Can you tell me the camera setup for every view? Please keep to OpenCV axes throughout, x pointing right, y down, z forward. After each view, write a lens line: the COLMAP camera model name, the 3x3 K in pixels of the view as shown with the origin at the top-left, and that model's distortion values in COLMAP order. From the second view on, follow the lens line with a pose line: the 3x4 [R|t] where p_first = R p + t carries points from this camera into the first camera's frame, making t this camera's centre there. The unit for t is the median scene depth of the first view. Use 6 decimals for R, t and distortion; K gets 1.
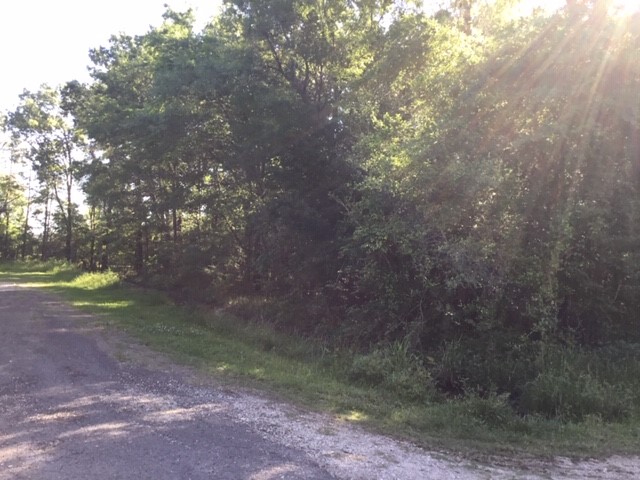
lens RADIAL K [[571.9, 0, 308.3], [0, 571.9, 240.9], [0, 0, 1]] dist [0.106288, -0.182268]
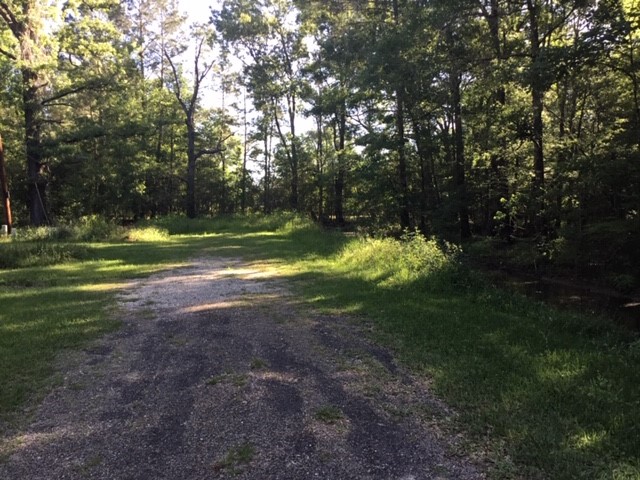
lens RADIAL K [[580.8, 0, 320.0], [0, 580.8, 240.0], [0, 0, 1]] dist [0.109098, -0.204722]
pose [[0.946804, -0.017564, -0.321332, -0.132701], [0.046817, 0.995404, 0.083536, 0.007664], [0.318389, -0.094136, 0.943275, 0.270588]]
